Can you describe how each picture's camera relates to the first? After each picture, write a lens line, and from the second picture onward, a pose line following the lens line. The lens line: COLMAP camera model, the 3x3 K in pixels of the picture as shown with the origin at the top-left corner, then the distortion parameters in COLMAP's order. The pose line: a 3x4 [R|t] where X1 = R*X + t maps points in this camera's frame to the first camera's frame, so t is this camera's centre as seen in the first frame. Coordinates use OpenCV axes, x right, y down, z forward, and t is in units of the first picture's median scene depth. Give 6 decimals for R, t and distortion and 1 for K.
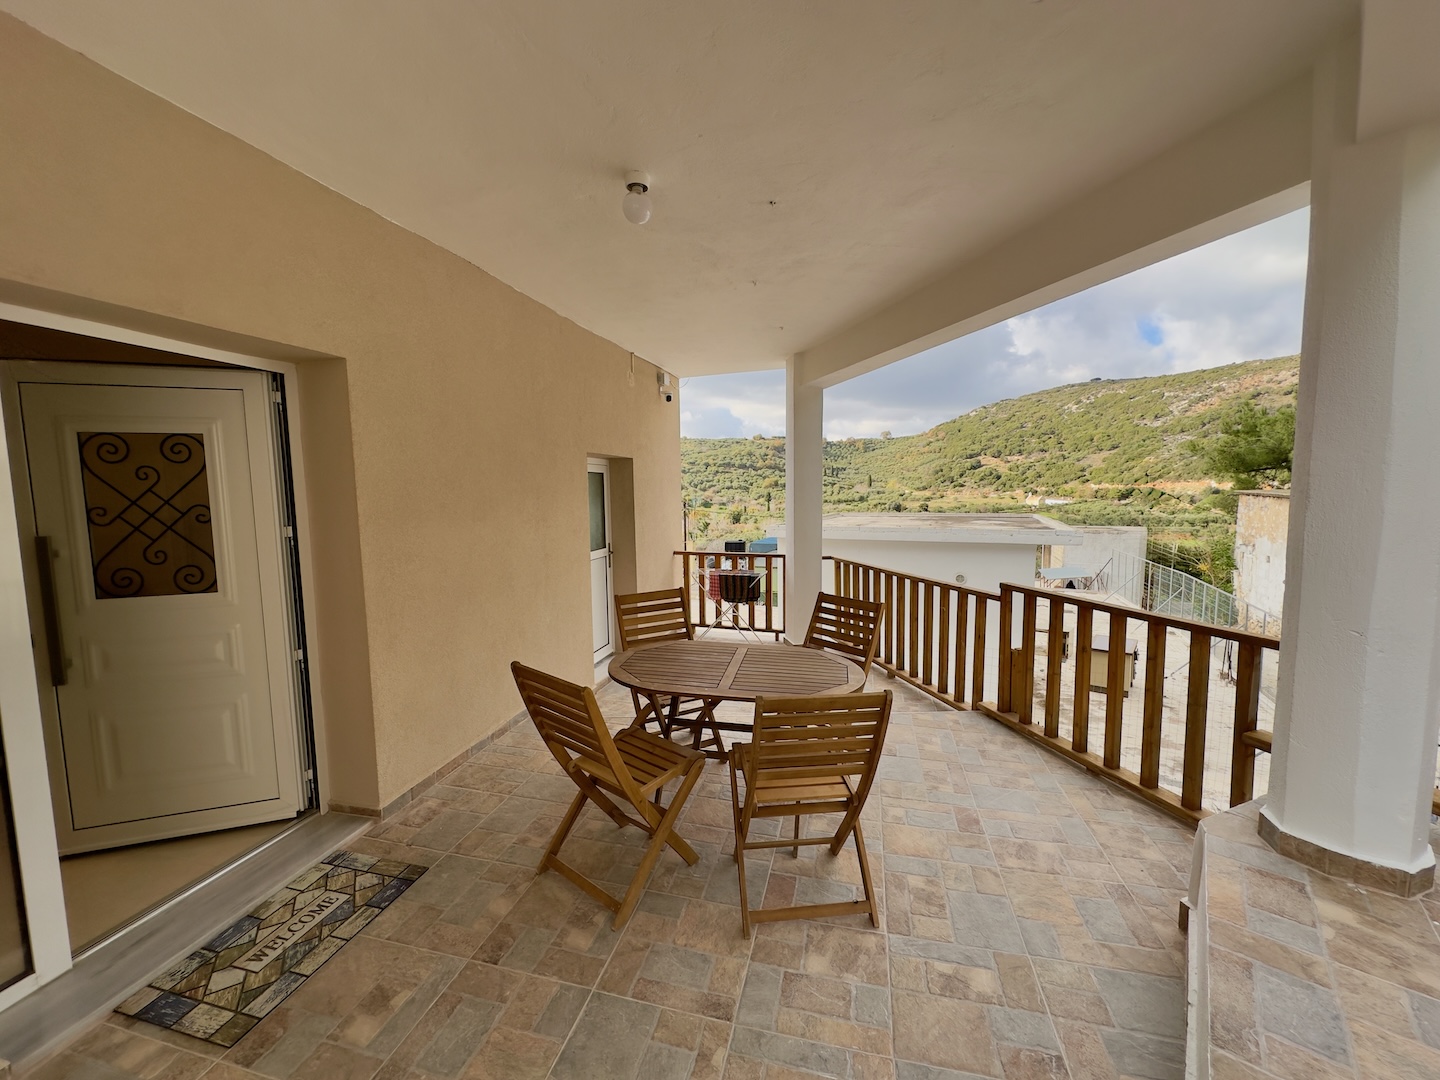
lens RADIAL K [[574.9, 0, 717.1], [0, 574.9, 538.7], [0, 0, 1]] dist [-0.000118, -0.000032]
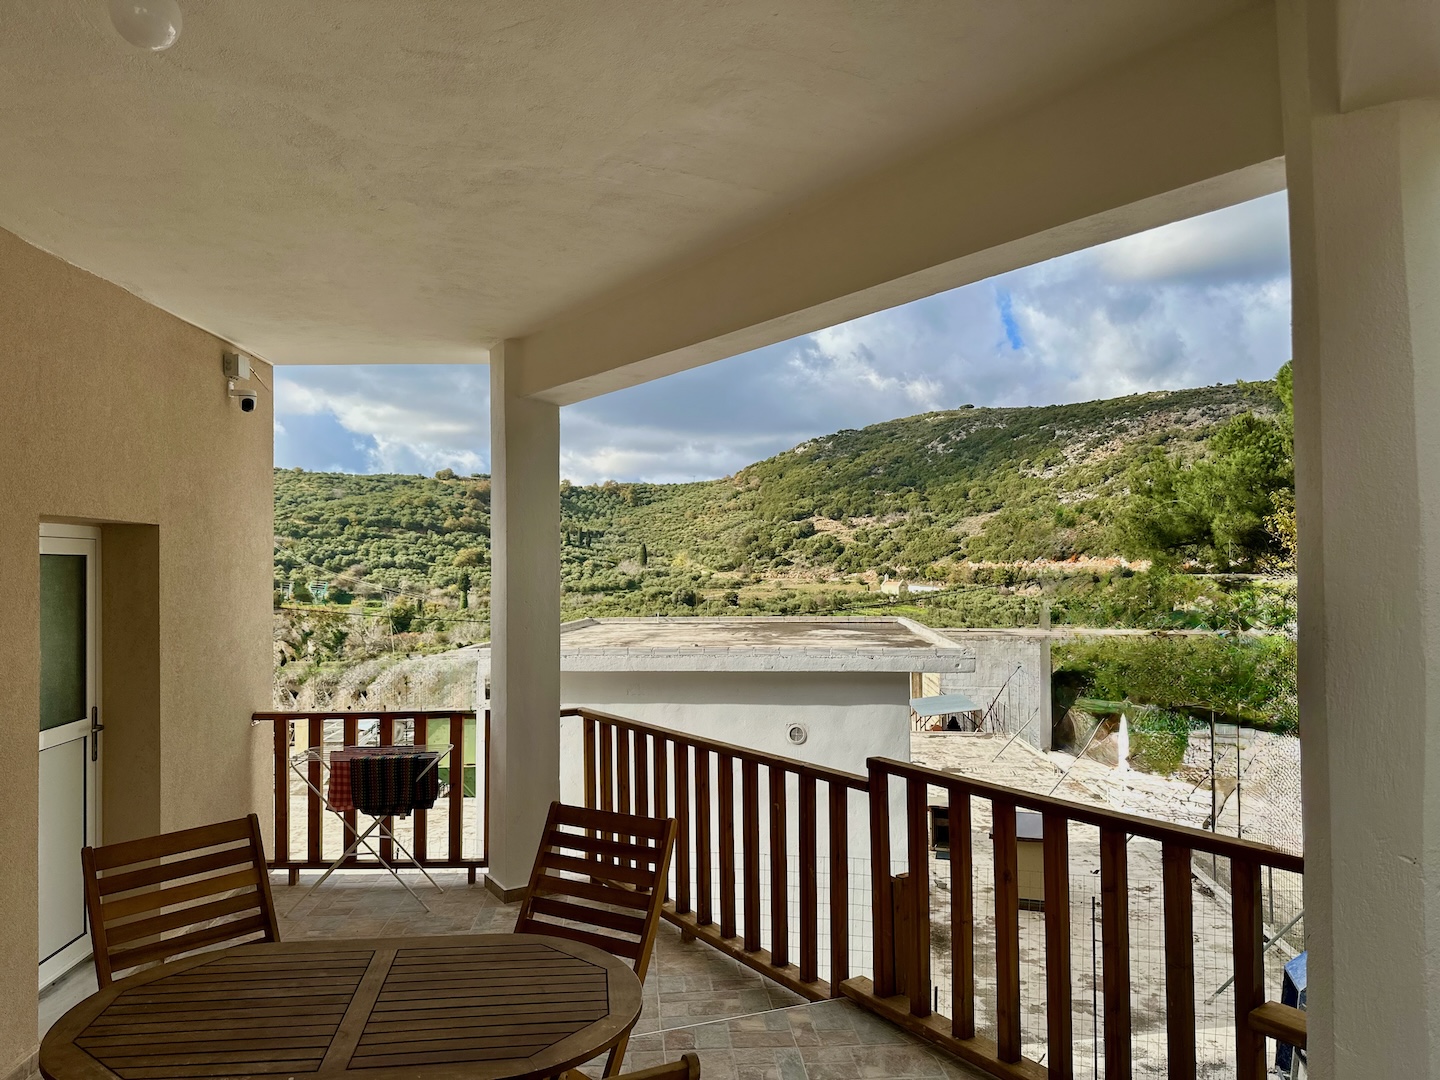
lens RADIAL K [[1011.6, 0, 728.4], [0, 1011.6, 540.6], [0, 0, 1]] dist [0.083505, -0.106884]
pose [[0.941884, 0.011120, 0.335755, 0.022452], [0.026865, 0.993758, -0.108275, -0.041490], [-0.334863, 0.111003, 0.935706, 0.089282]]
